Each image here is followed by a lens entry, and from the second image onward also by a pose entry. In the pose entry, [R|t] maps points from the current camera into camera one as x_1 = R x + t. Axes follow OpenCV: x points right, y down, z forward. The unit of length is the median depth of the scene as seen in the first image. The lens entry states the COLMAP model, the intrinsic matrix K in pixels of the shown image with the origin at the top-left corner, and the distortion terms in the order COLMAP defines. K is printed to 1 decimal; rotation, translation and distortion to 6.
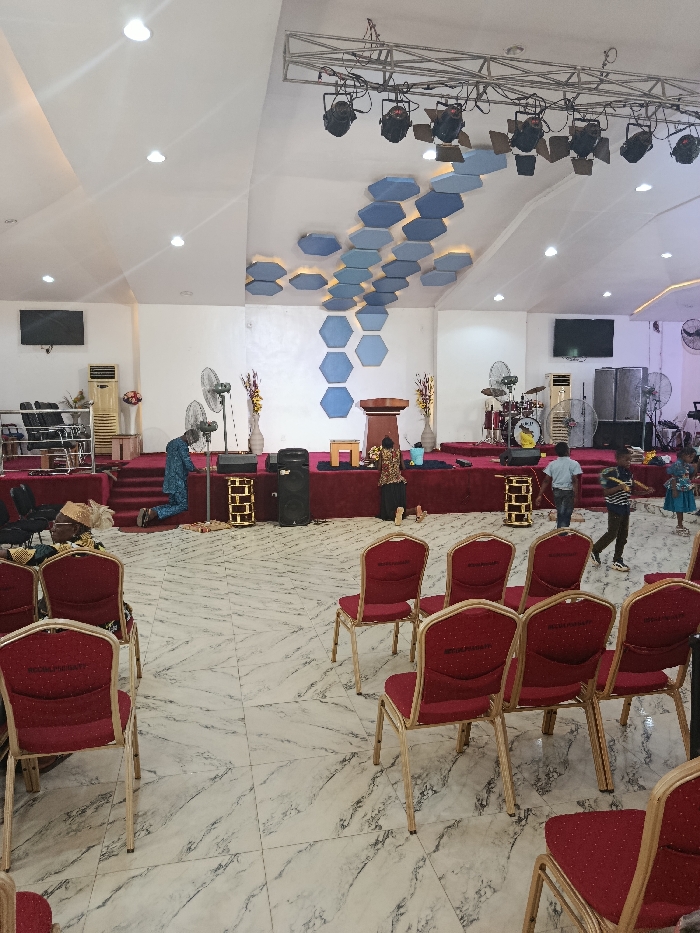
lens RADIAL K [[647.3, 0, 344.2], [0, 647.3, 472.6], [0, 0, 1]] dist [0.037369, -0.047434]
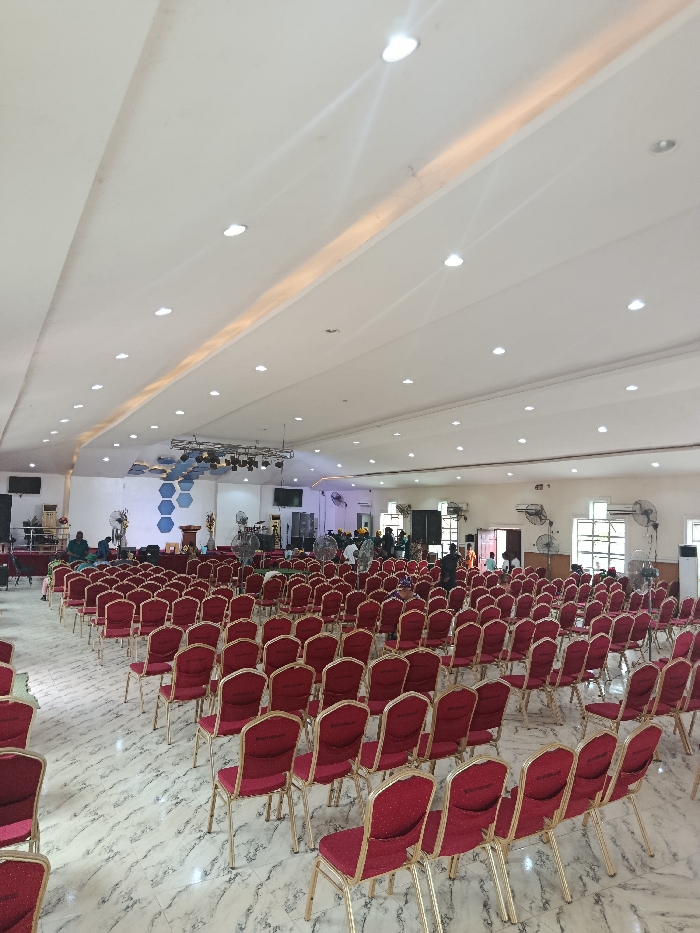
lens RADIAL K [[647.3, 0, 347.7], [0, 647.3, 466.6], [0, 0, 1]] dist [0.037369, -0.047434]
pose [[0.951862, 0.058194, 0.300951, -0.095905], [-0.003465, 0.983793, -0.179274, 0.079336], [-0.306506, 0.169601, 0.936637, -1.168136]]
